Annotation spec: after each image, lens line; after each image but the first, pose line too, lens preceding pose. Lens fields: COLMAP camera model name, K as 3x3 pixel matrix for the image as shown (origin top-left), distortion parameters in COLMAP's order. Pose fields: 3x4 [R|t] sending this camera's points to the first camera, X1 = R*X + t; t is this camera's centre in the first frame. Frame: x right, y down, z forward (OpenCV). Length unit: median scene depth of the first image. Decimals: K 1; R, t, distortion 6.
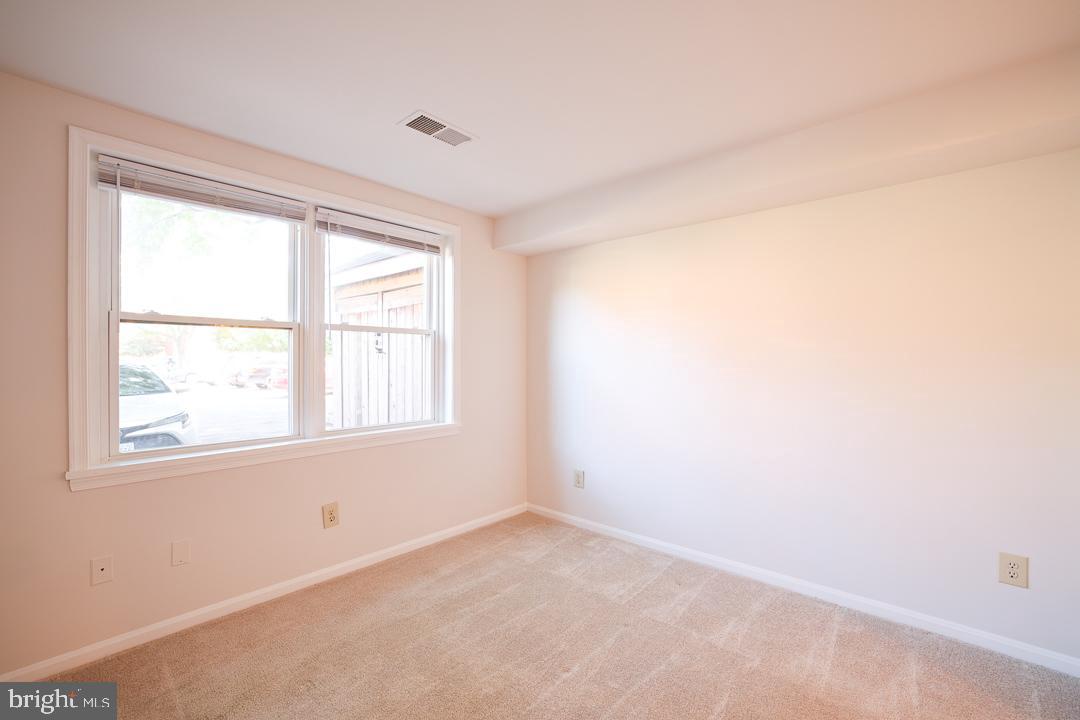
lens RADIAL K [[443.2, 0, 529.7], [0, 443.2, 359.5], [0, 0, 1]] dist [-0.023825, 0.000240]
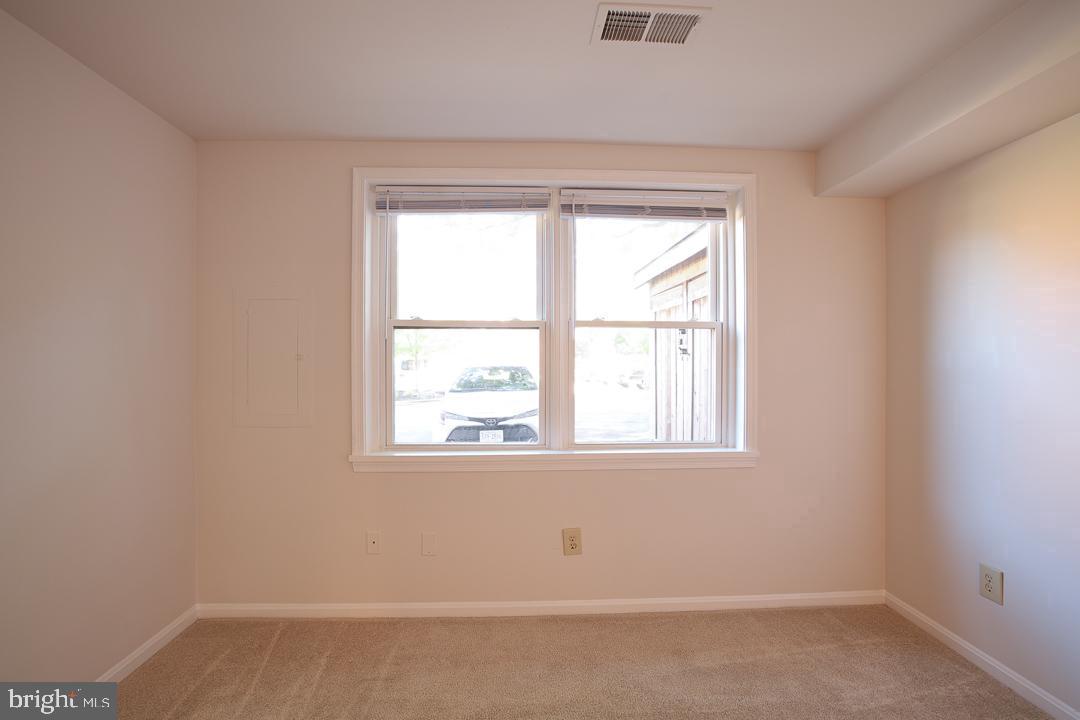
lens RADIAL K [[463.0, 0, 536.4], [0, 463.0, 360.8], [0, 0, 1]] dist [-0.049917, 0.018400]
pose [[0.715146, -0.001532, -0.698974, 0.105524], [-0.000127, 0.999997, -0.002322, 0.000529], [0.698976, 0.001750, 0.715143, 0.246982]]
